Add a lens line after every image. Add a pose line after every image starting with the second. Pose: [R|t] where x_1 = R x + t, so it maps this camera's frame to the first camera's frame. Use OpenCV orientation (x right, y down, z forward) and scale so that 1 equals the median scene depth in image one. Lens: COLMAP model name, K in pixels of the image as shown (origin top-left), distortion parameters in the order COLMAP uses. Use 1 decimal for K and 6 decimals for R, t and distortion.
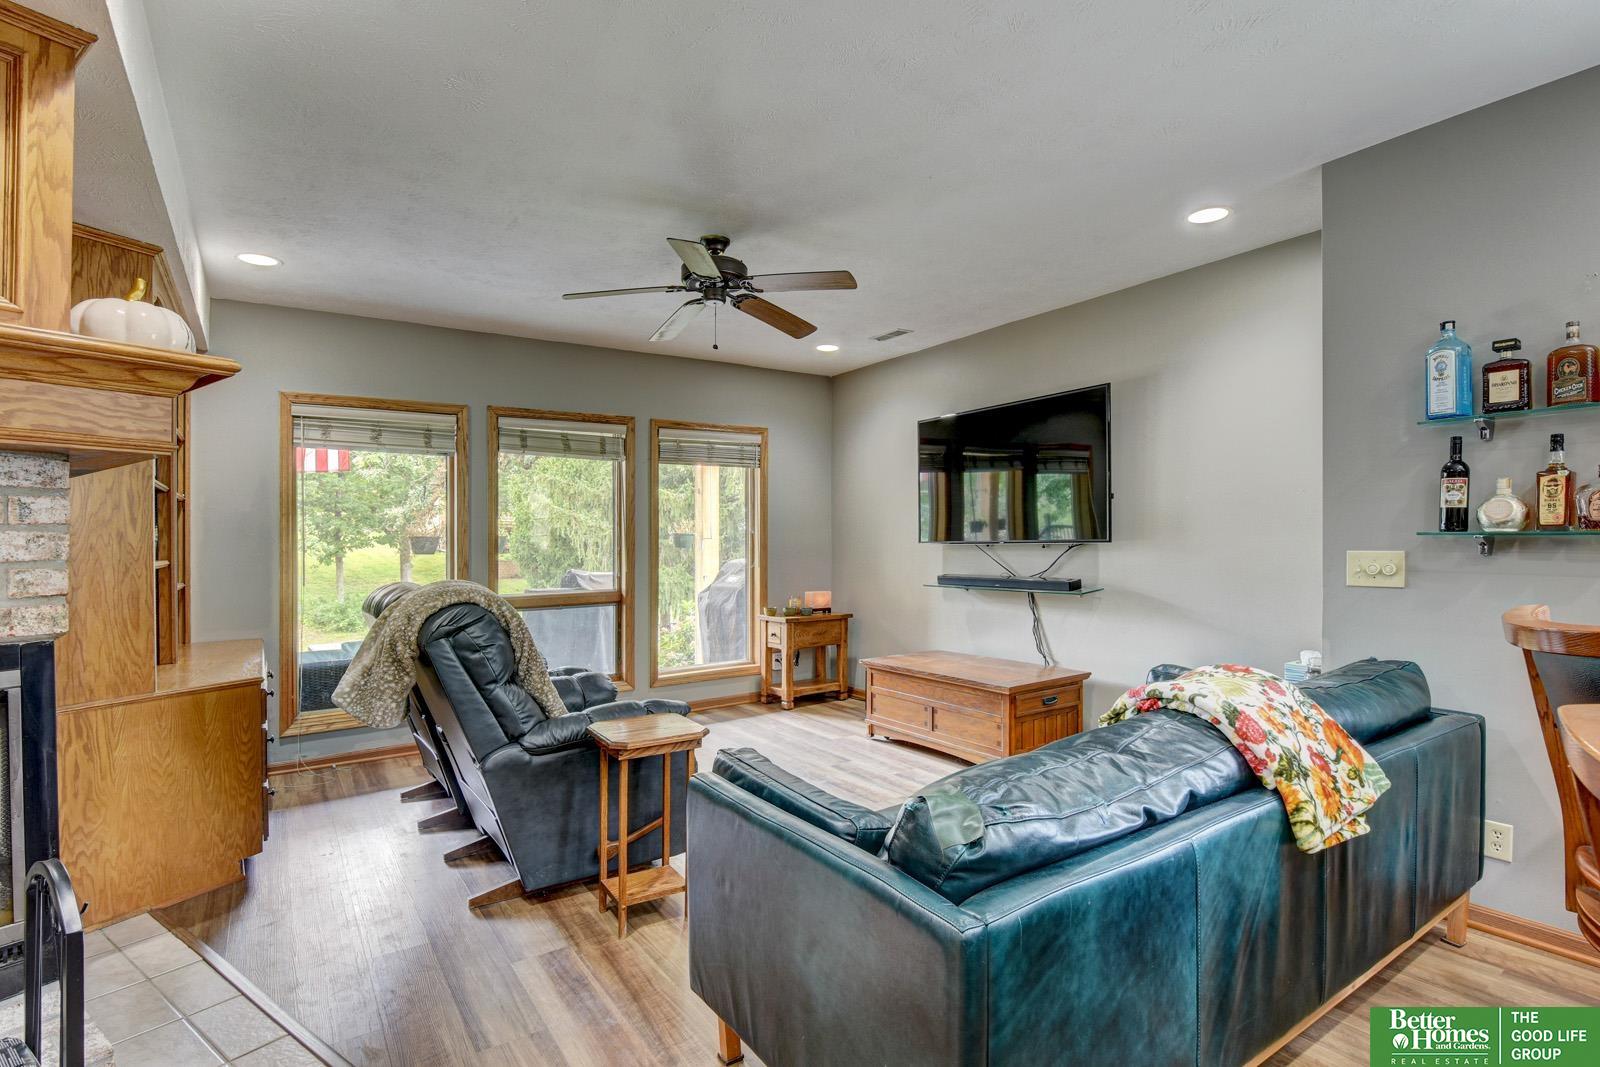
lens RADIAL K [[772.0, 0, 792.1], [0, 772.0, 560.0], [0, 0, 1]] dist [-0.002156, -0.000501]
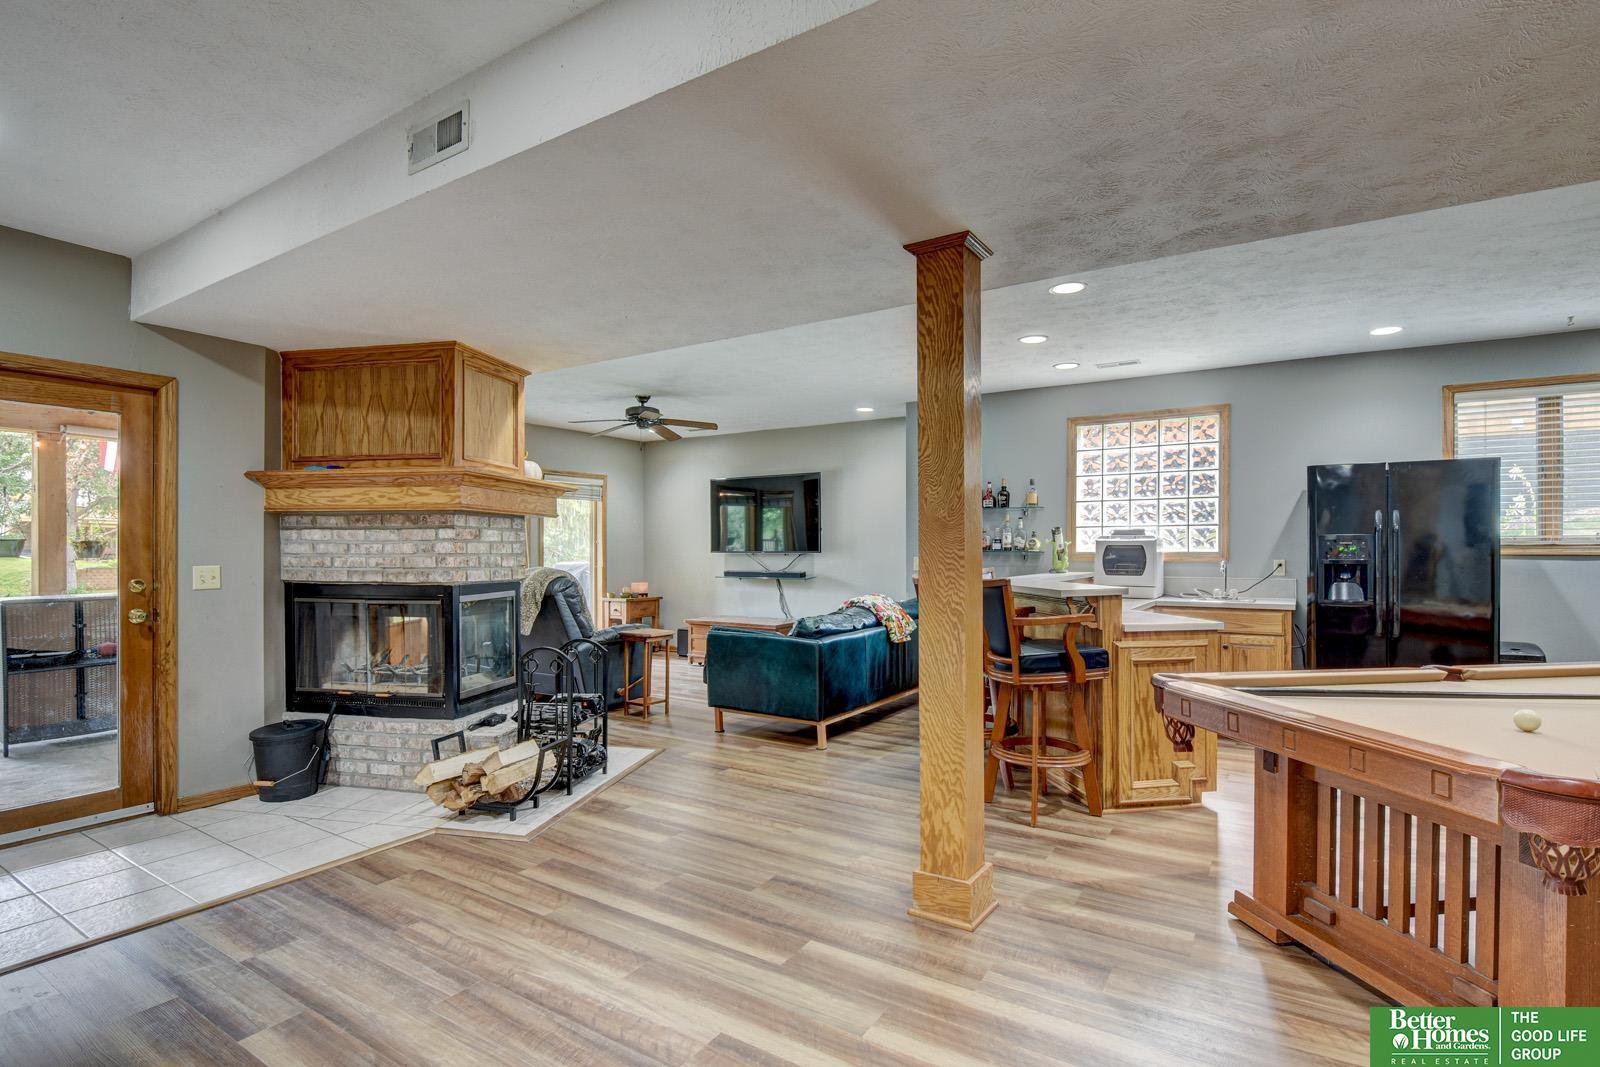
lens RADIAL K [[777.3, 0, 767.1], [0, 777.3, 539.8], [0, 0, 1]] dist [-0.001958, -0.000693]
pose [[0.928706, 0.016396, 0.370454, -0.398025], [-0.002168, 0.999245, -0.038792, 0.019184], [-0.370810, 0.035224, 0.928040, -0.702580]]
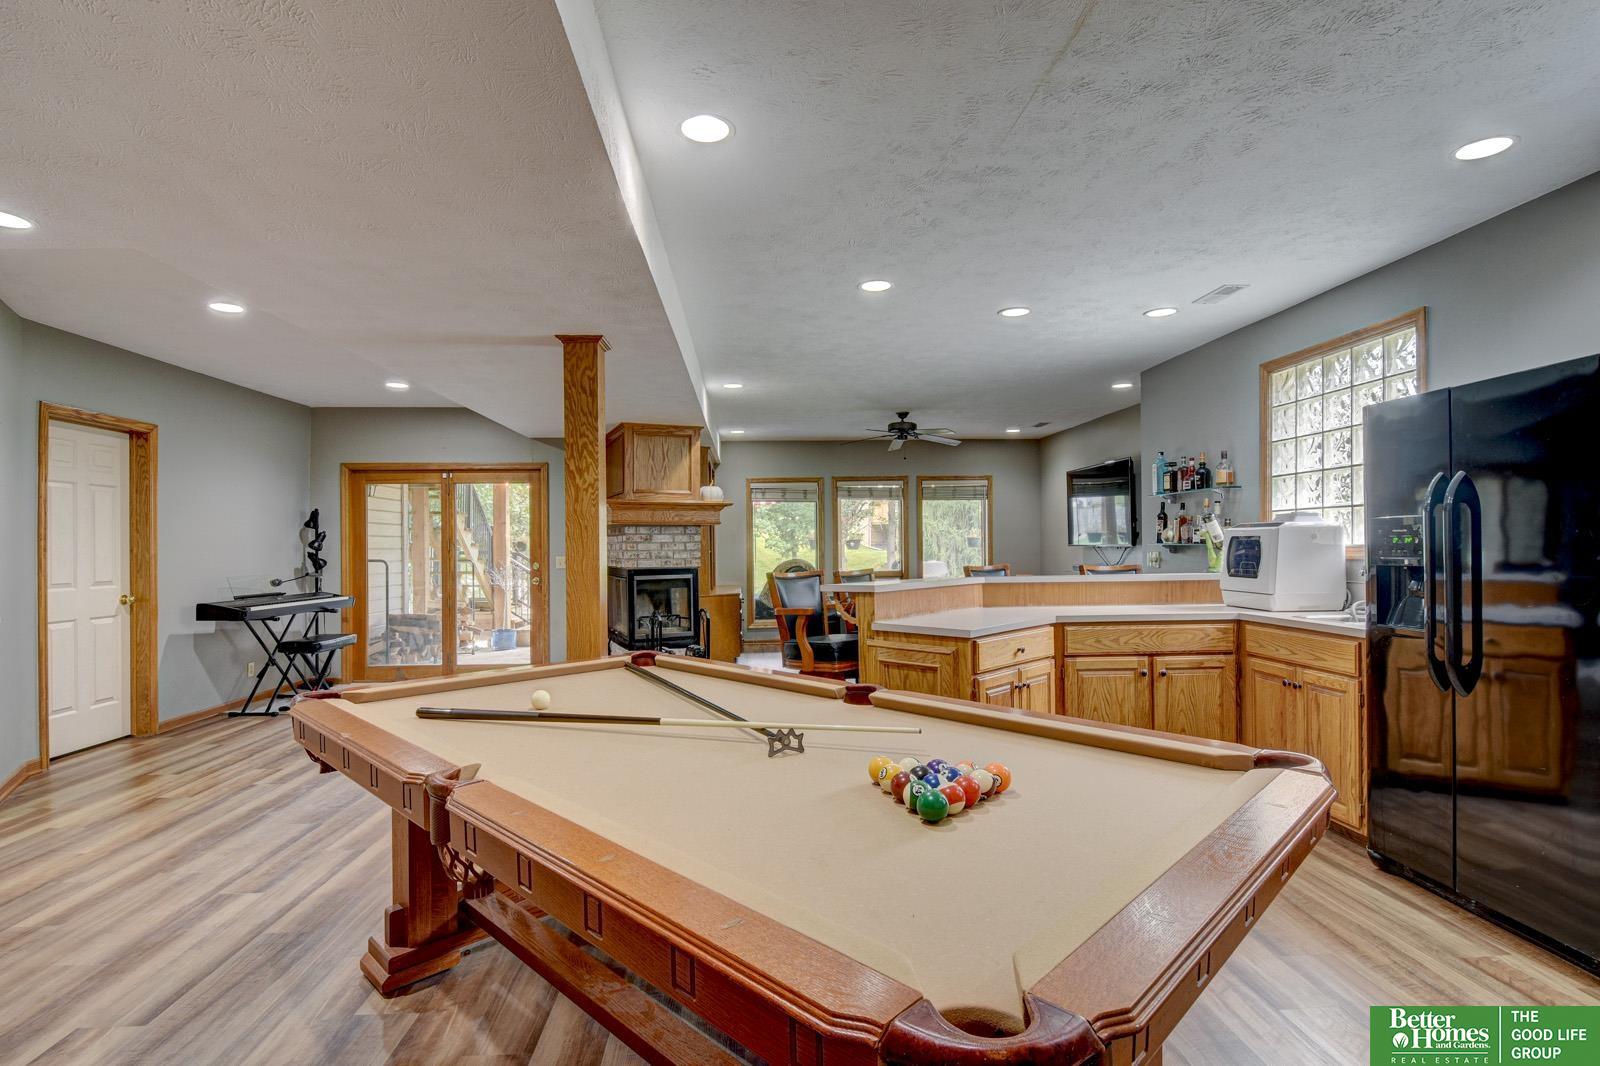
lens RADIAL K [[750.8, 0, 766.4], [0, 750.8, 527.0], [0, 0, 1]] dist [0.000114, -0.000046]
pose [[0.841561, -0.010330, -0.540063, 0.561322], [-0.012136, 0.999203, -0.038023, 0.008157], [0.540025, 0.038553, 0.840765, -0.795535]]
